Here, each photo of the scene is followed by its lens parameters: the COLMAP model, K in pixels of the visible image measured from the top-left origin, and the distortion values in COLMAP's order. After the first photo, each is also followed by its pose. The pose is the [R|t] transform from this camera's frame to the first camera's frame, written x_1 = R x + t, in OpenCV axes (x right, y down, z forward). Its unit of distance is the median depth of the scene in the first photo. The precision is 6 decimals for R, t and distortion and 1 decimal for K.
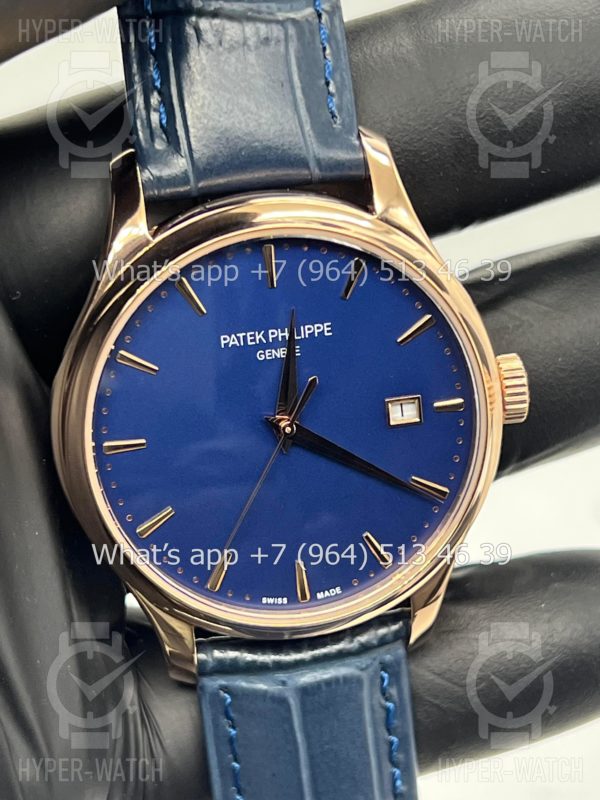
lens RADIAL K [[1807.2, 0, 300.7], [0, 1807.2, 399.4], [0, 0, 1]] dist [0.067855, 0.000000]
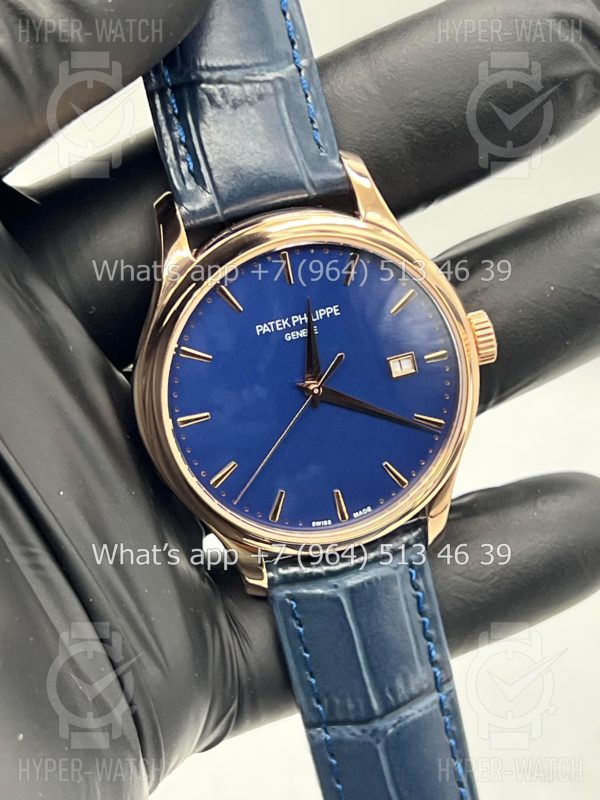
lens RADIAL K [[1807.2, 0, 299.2], [0, 1807.2, 401.0], [0, 0, 1]] dist [0.067855, 0.000000]
pose [[0.991868, -0.126950, 0.009065, -0.031433], [0.126725, 0.991690, 0.022185, -0.006532], [-0.011806, -0.020856, 0.999713, -0.299060]]
